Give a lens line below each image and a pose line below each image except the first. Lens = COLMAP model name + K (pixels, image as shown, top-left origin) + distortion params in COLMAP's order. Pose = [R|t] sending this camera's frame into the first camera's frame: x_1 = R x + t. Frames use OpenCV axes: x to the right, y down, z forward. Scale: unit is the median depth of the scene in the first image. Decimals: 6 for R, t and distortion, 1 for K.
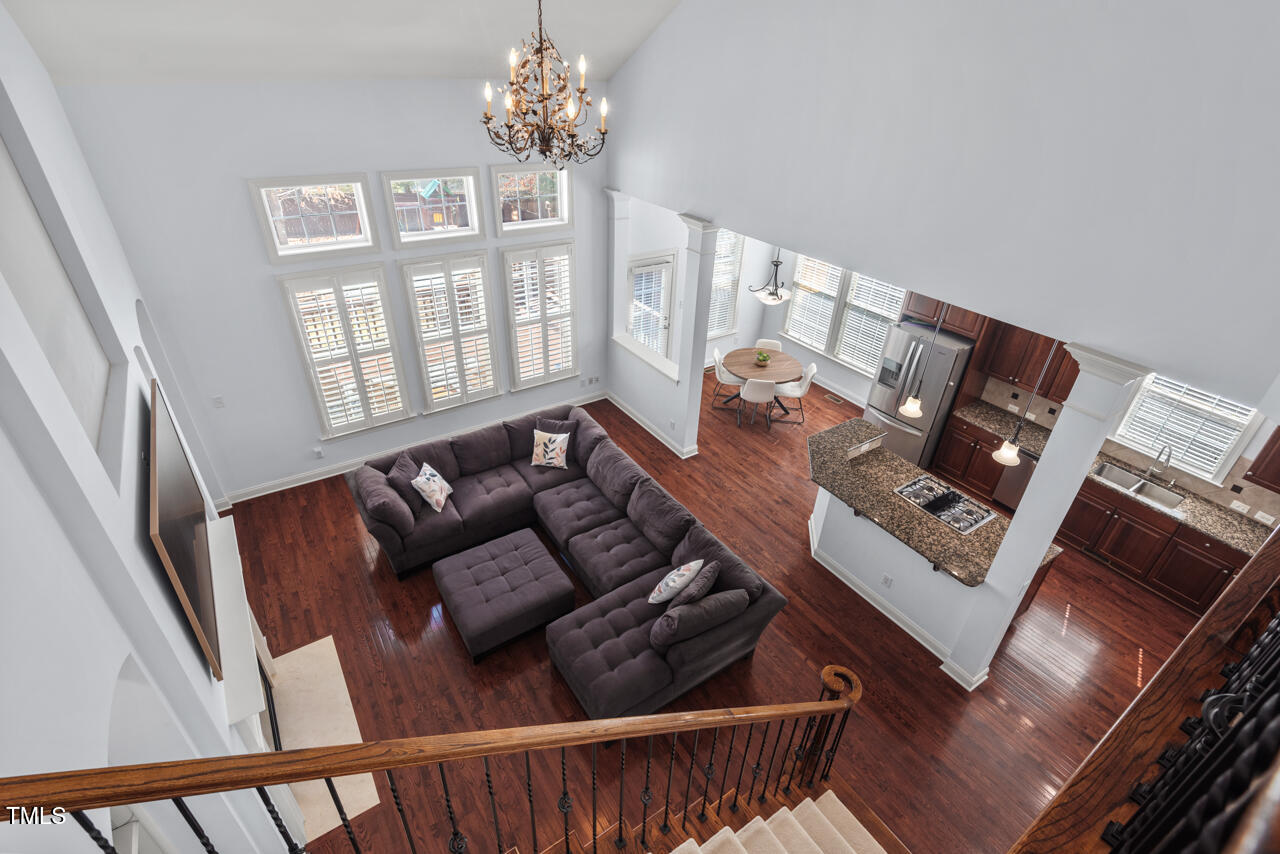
lens RADIAL K [[589.7, 0, 649.5], [0, 589.7, 420.2], [0, 0, 1]] dist [0.026448, -0.012470]
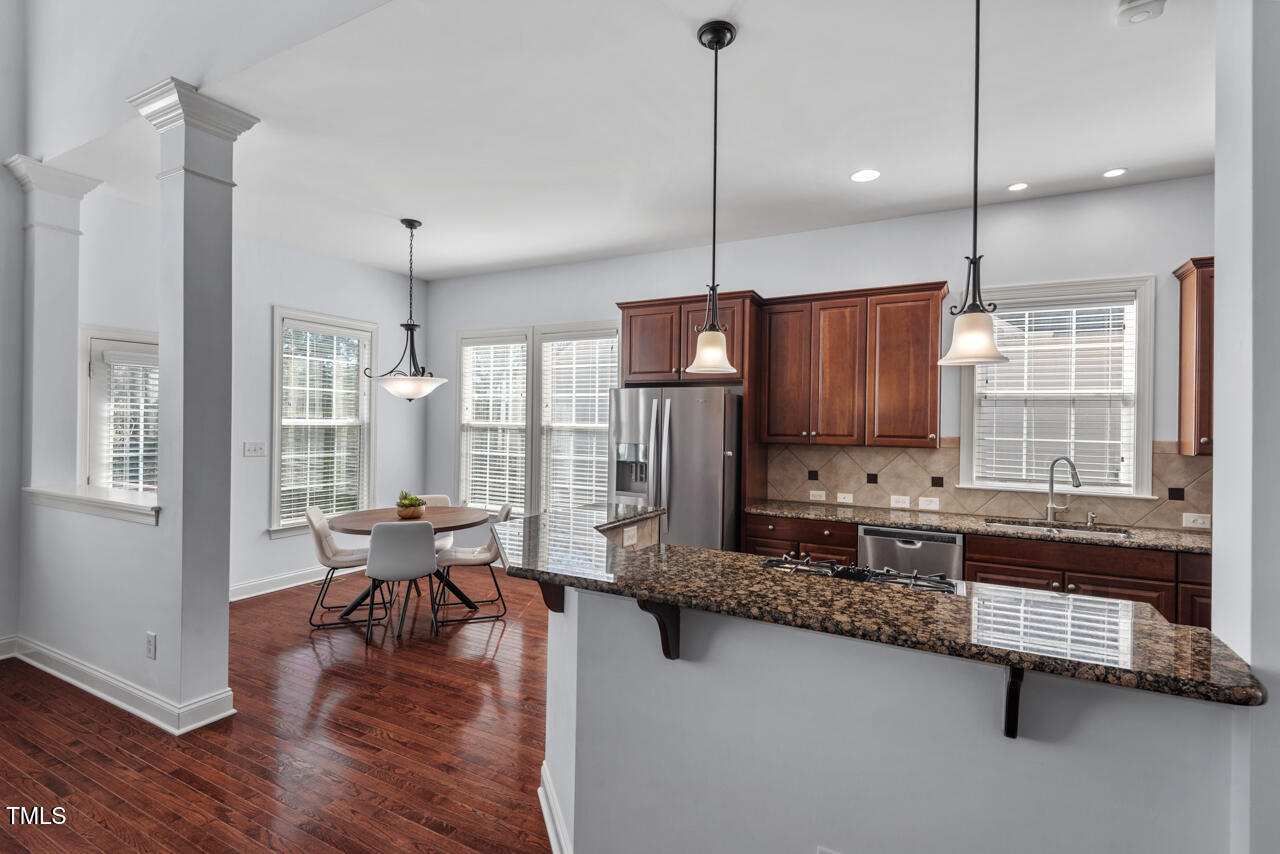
lens RADIAL K [[589.7, 0, 636.7], [0, 589.7, 423.2], [0, 0, 1]] dist [0.026448, -0.012470]
pose [[0.890588, -0.032701, 0.453633, 0.174956], [0.256079, 0.860341, -0.440723, 0.161386], [-0.375867, 0.508669, 0.774584, 0.613606]]
